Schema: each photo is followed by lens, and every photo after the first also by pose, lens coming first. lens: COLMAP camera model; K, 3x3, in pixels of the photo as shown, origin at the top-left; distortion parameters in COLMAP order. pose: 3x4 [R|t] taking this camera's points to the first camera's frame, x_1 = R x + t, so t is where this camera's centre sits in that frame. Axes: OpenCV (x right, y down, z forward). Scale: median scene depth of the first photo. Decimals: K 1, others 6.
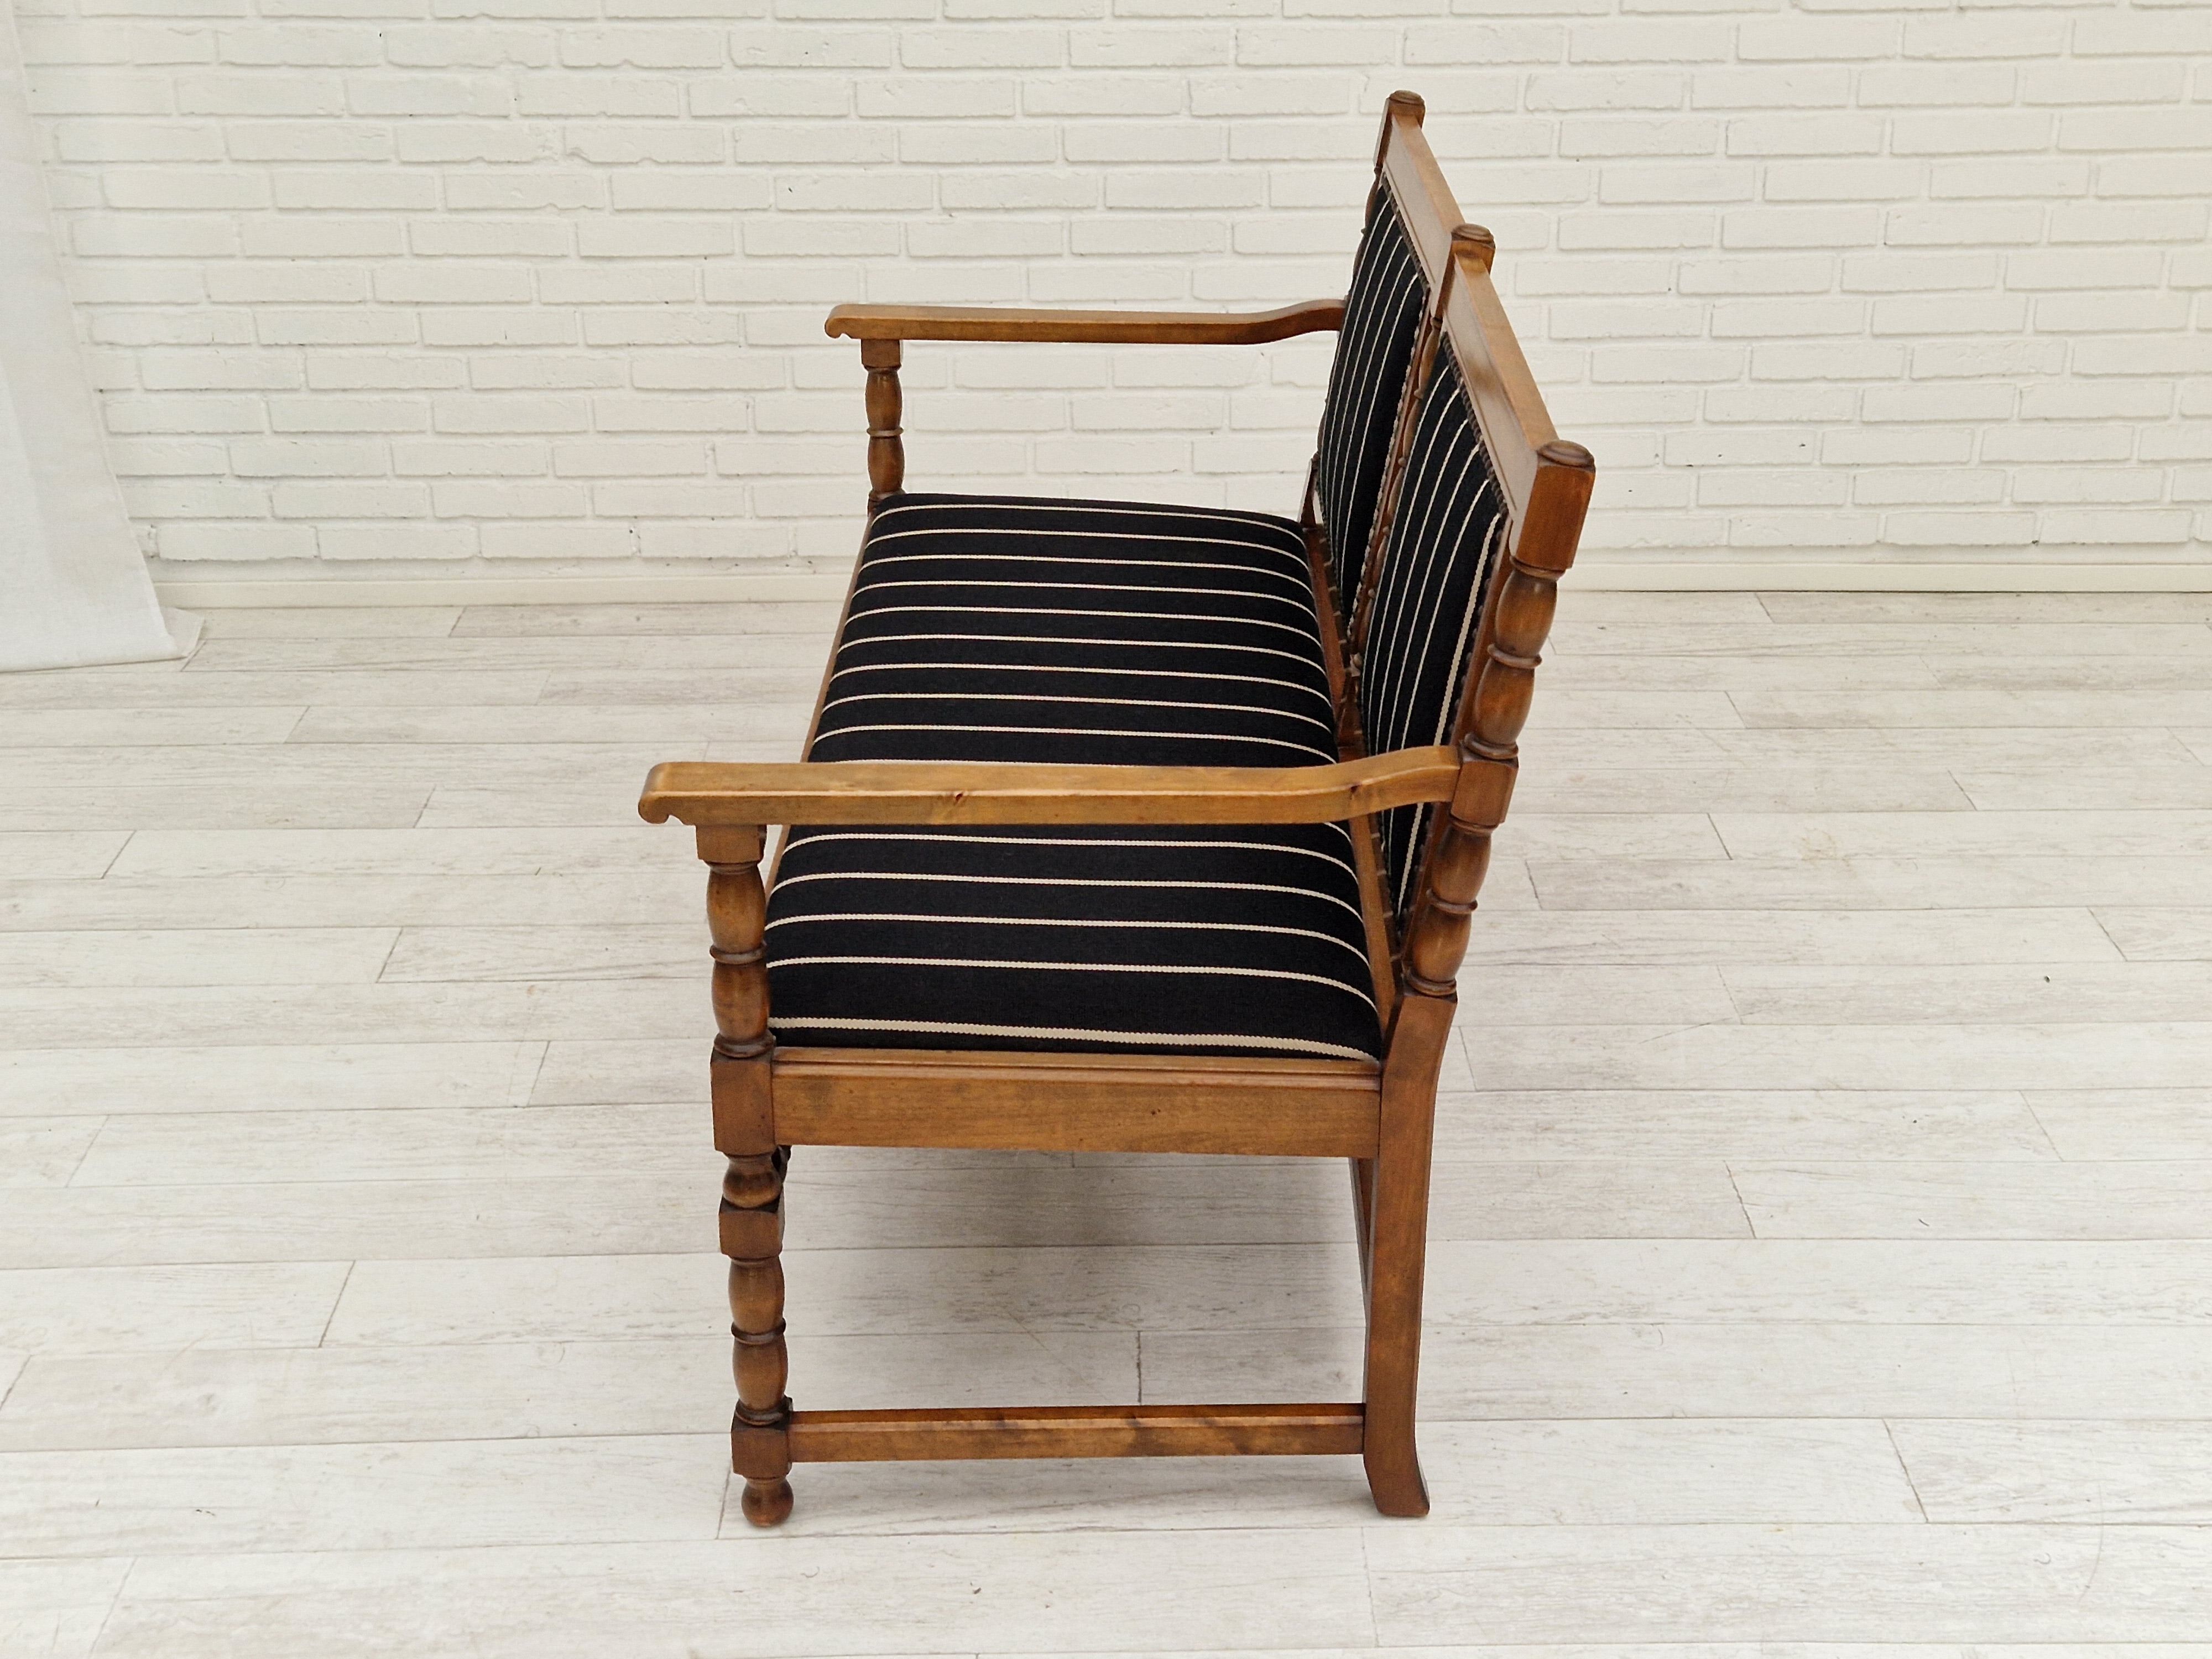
lens RADIAL K [[2796.7, 0, 1113.0], [0, 2796.7, 848.9], [0, 0, 1]] dist [0.085945, -0.072213]
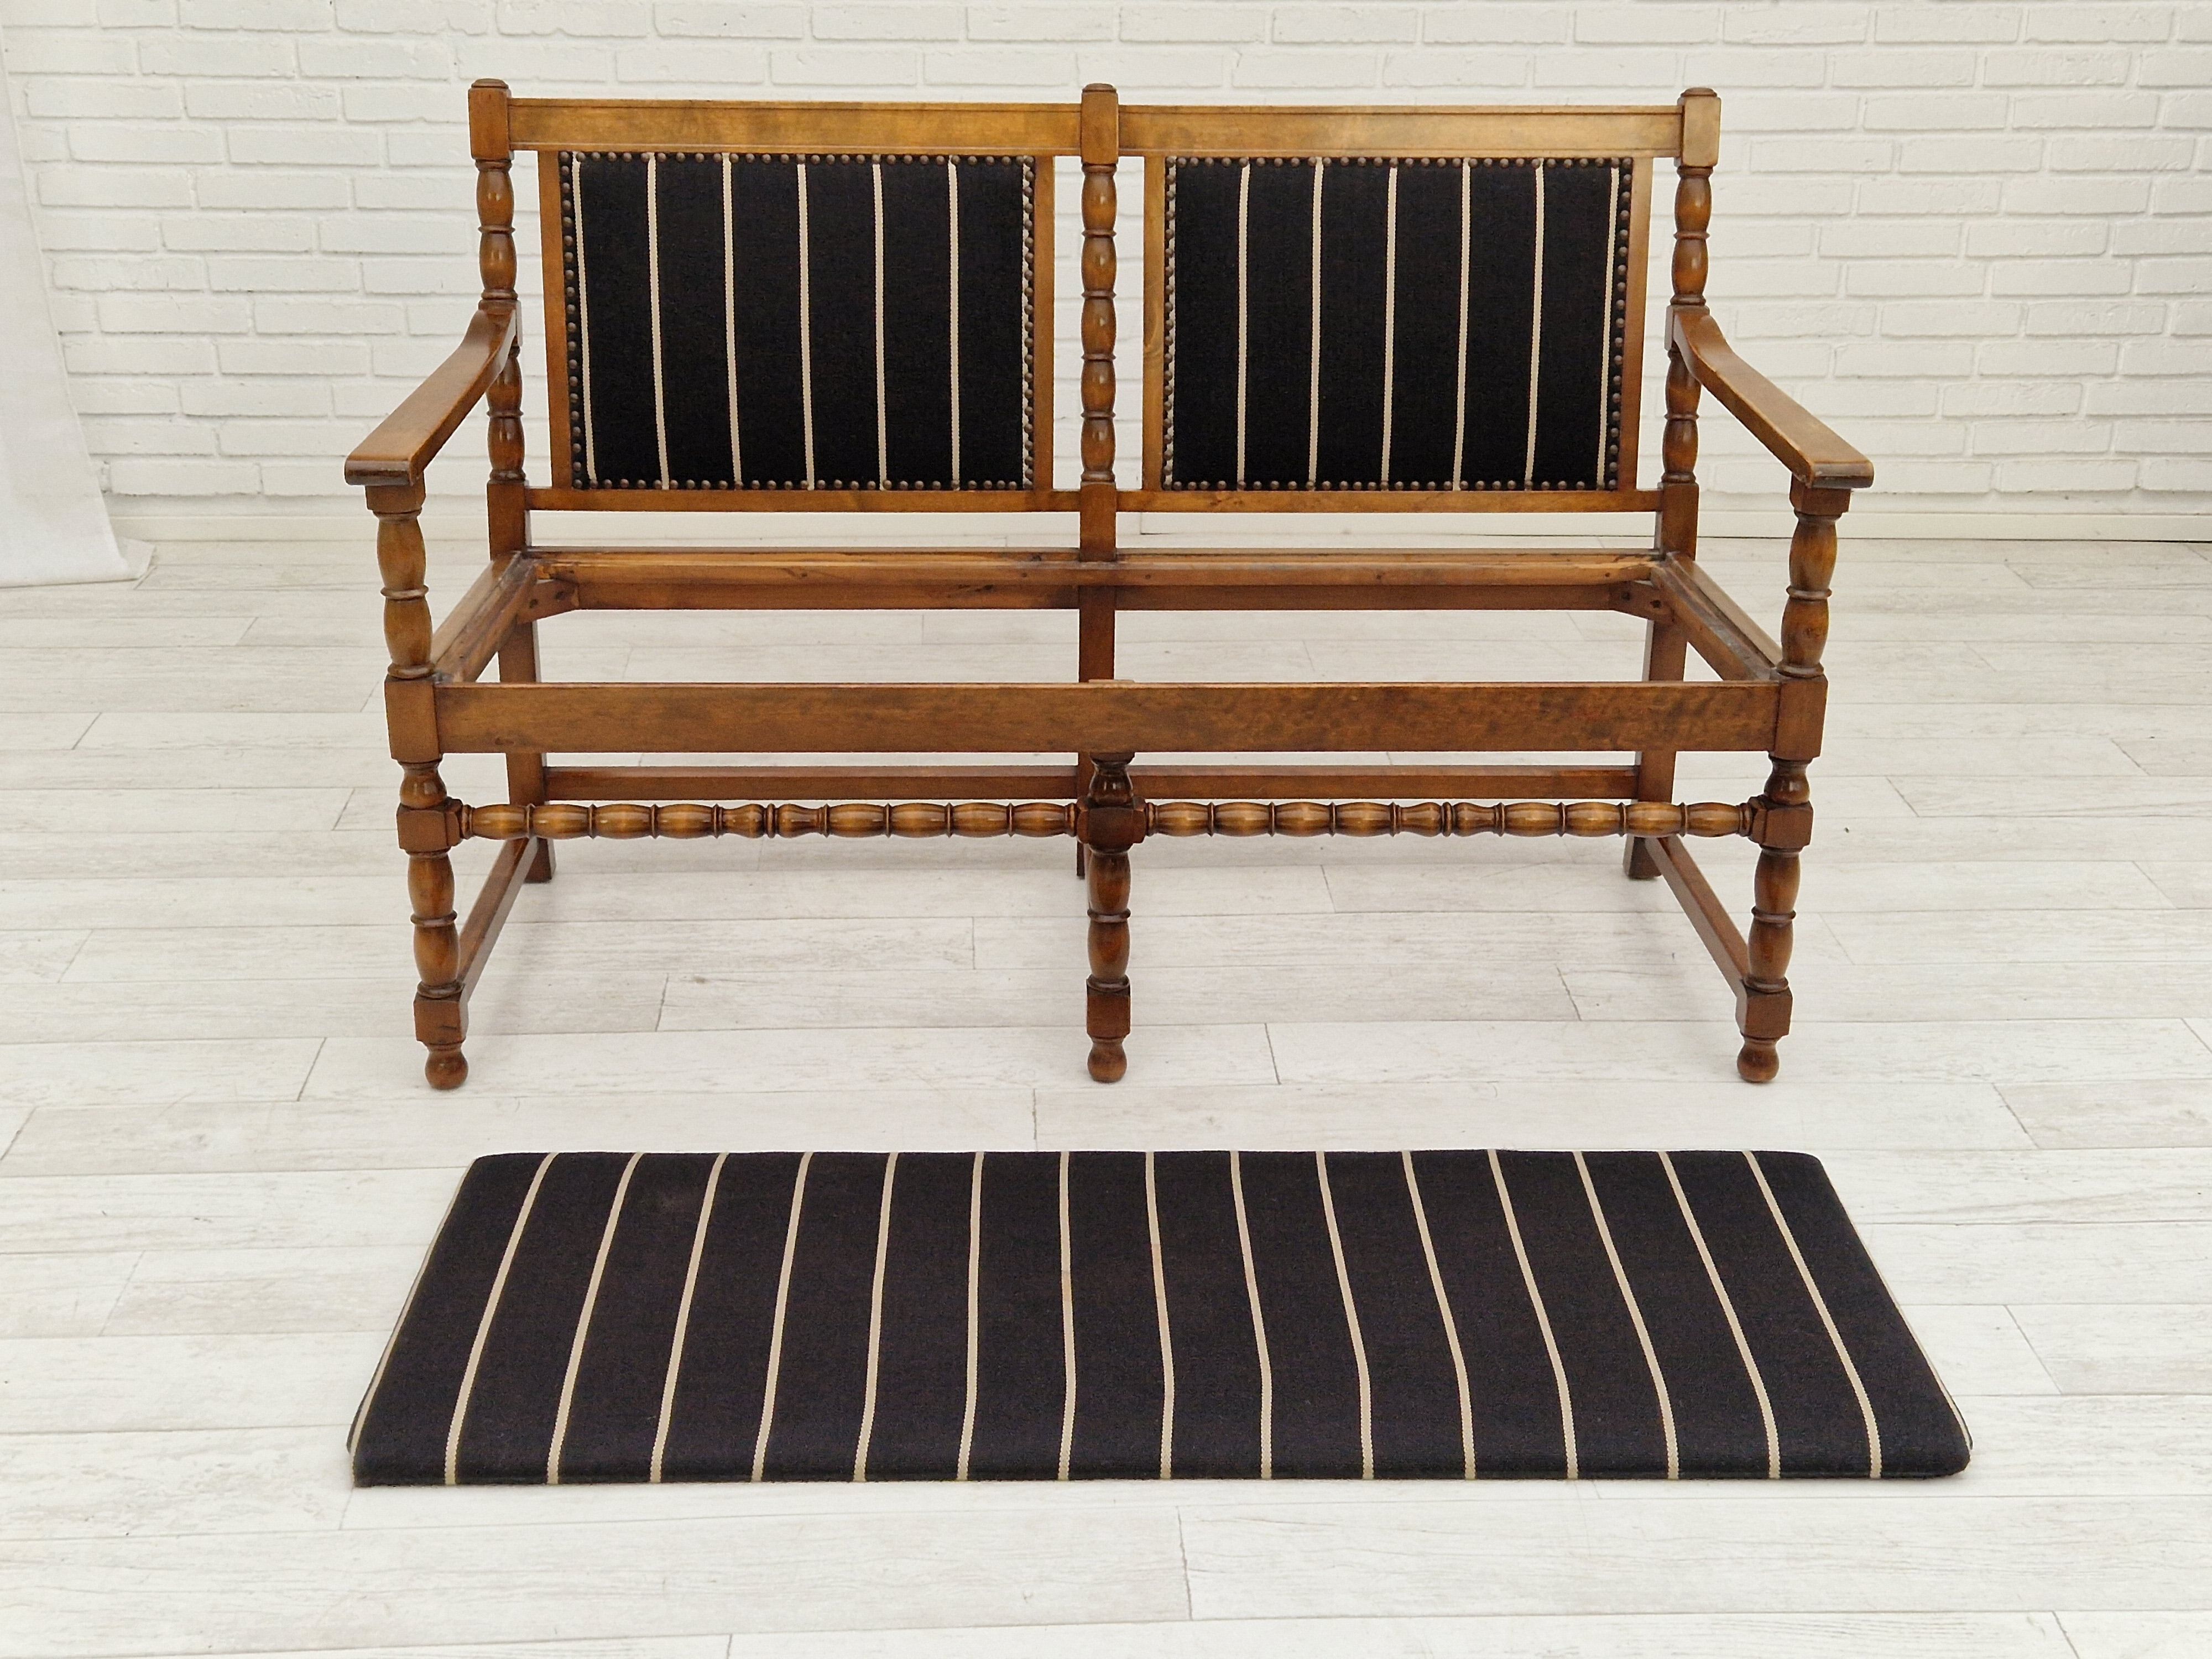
lens RADIAL K [[2803.8, 0, 1077.0], [0, 2803.8, 836.2], [0, 0, 1]] dist [0.087357, -0.093765]
pose [[0.999525, 0.003960, 0.030548, -0.005641], [-0.002724, 0.999181, -0.040377, 0.079796], [-0.030683, 0.040274, 0.998717, -0.087011]]
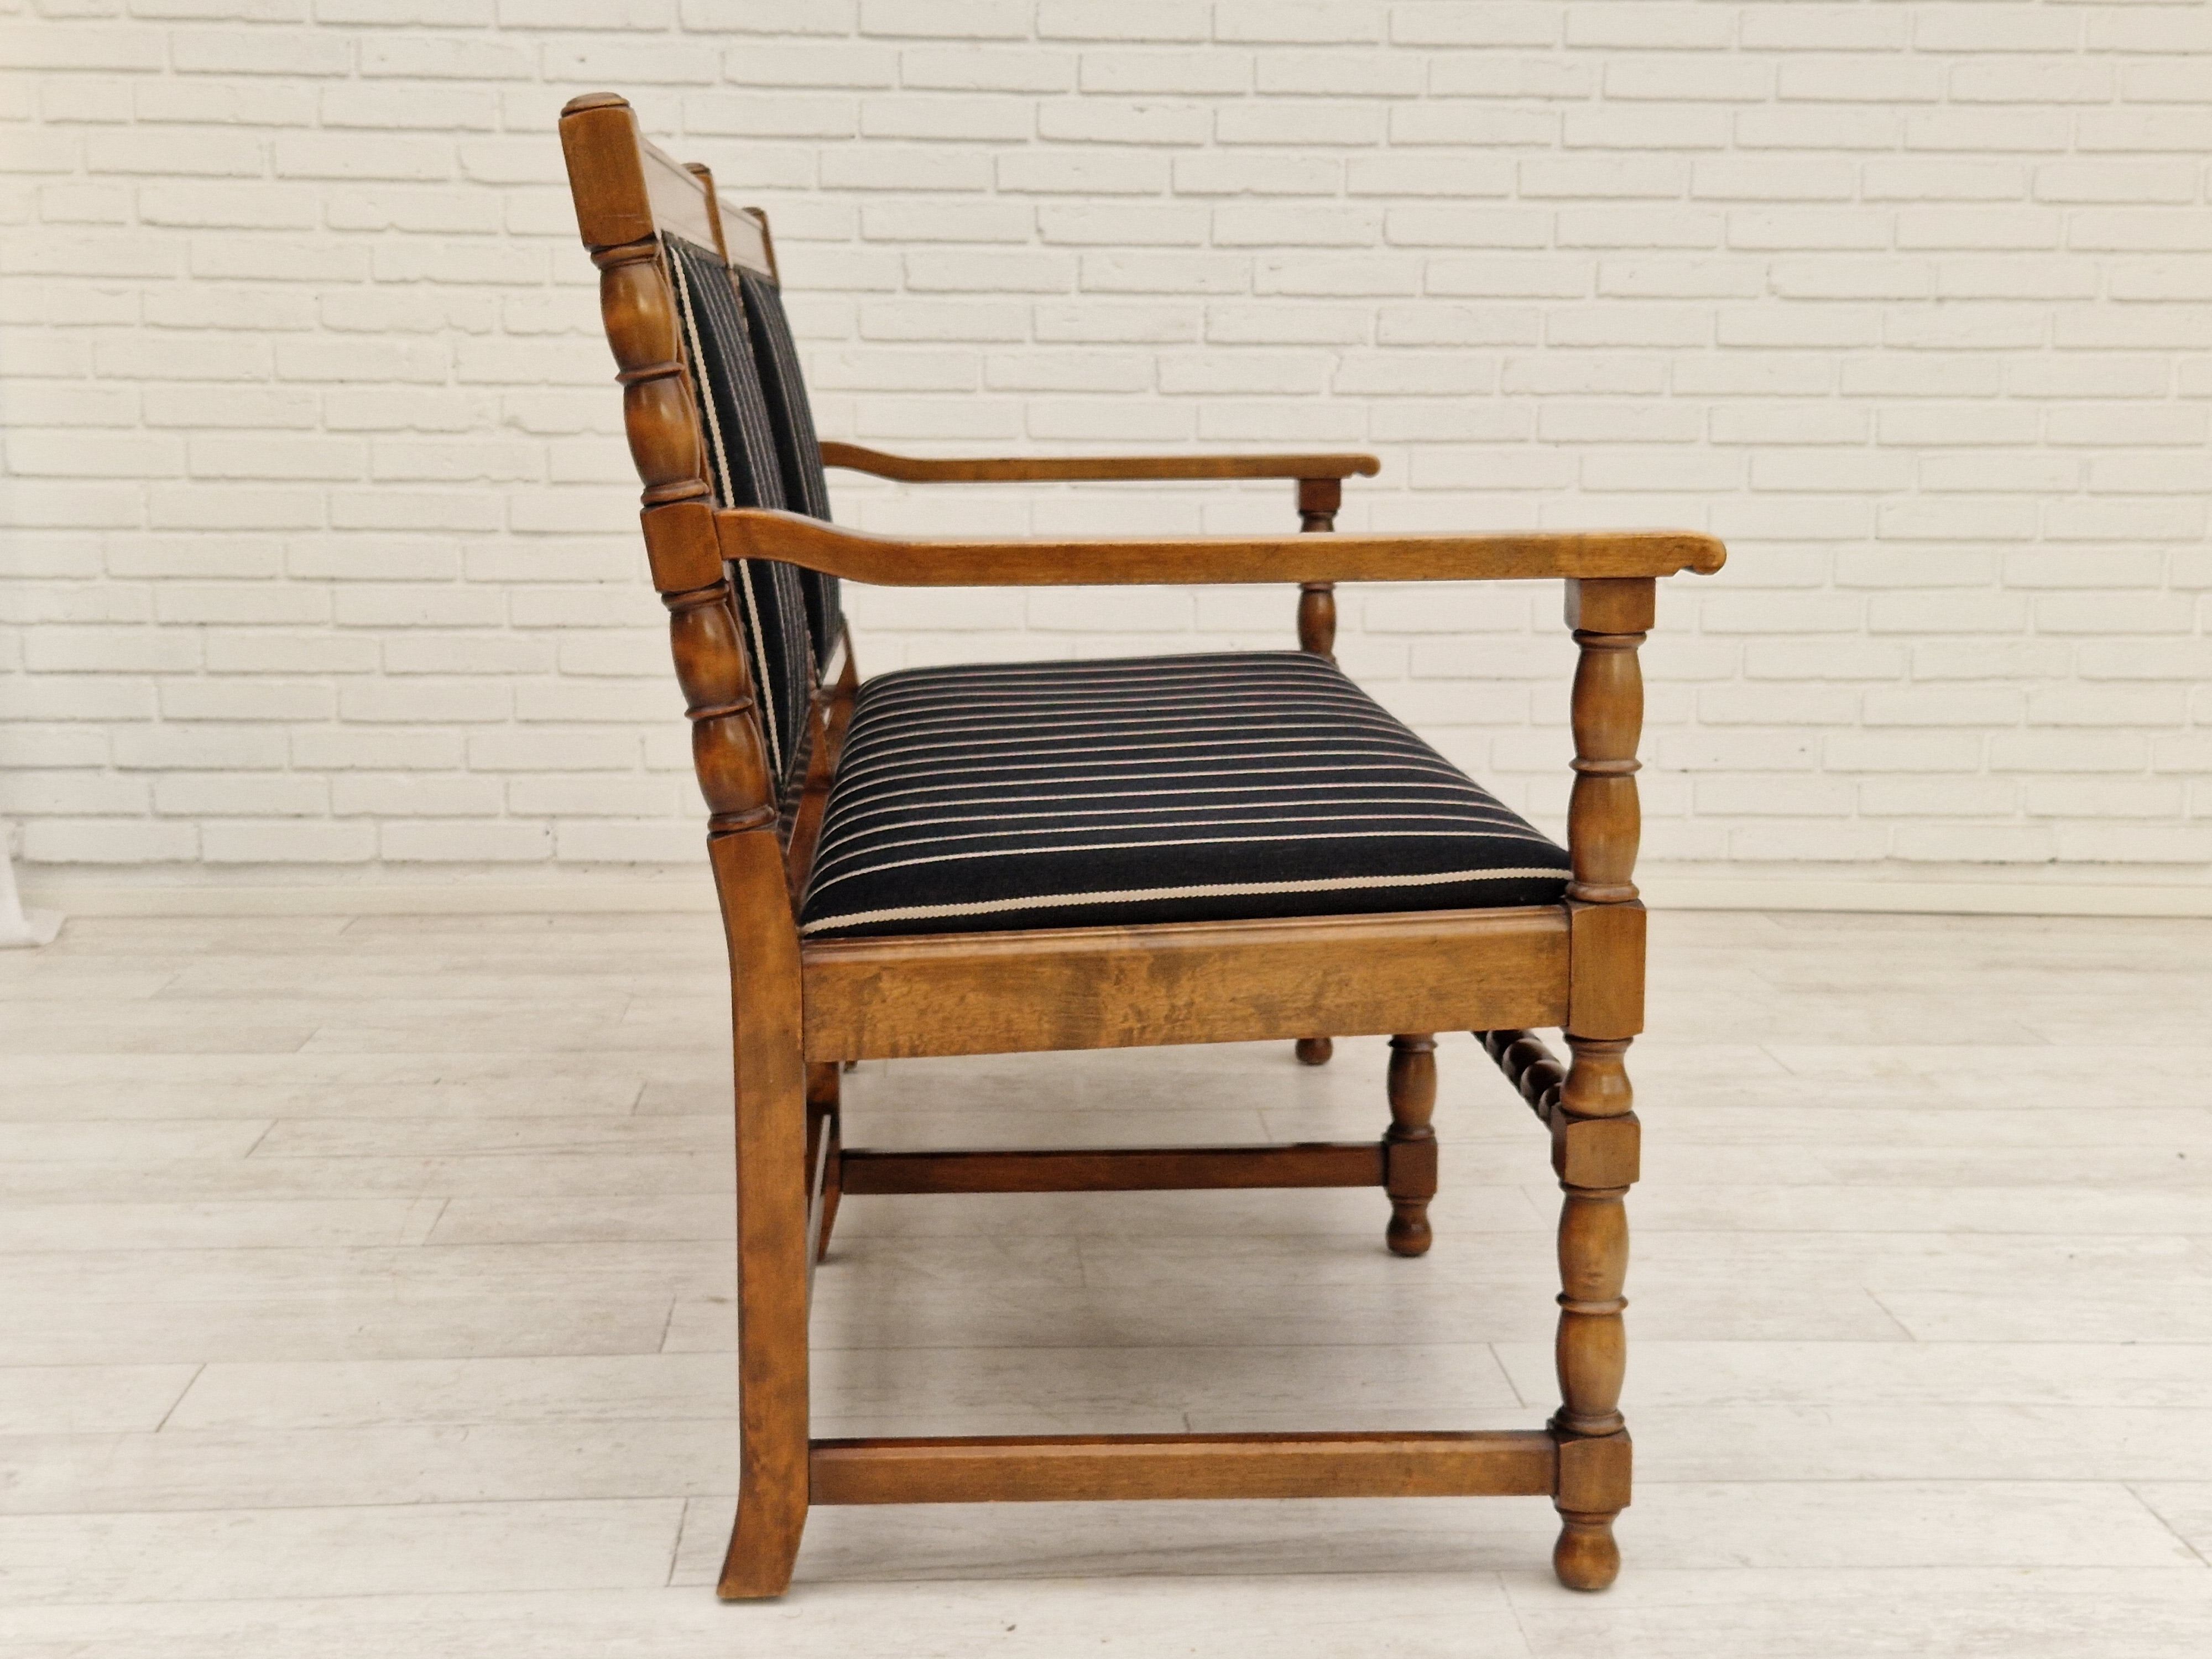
lens RADIAL K [[2818.4, 0, 1093.1], [0, 2818.4, 840.0], [0, 0, 1]] dist [0.073948, -0.062127]
pose [[0.999113, 0.009392, 0.041042, -0.035852], [0.001951, 0.963425, -0.267970, 0.158472], [-0.042058, 0.267813, 0.962553, 0.118629]]
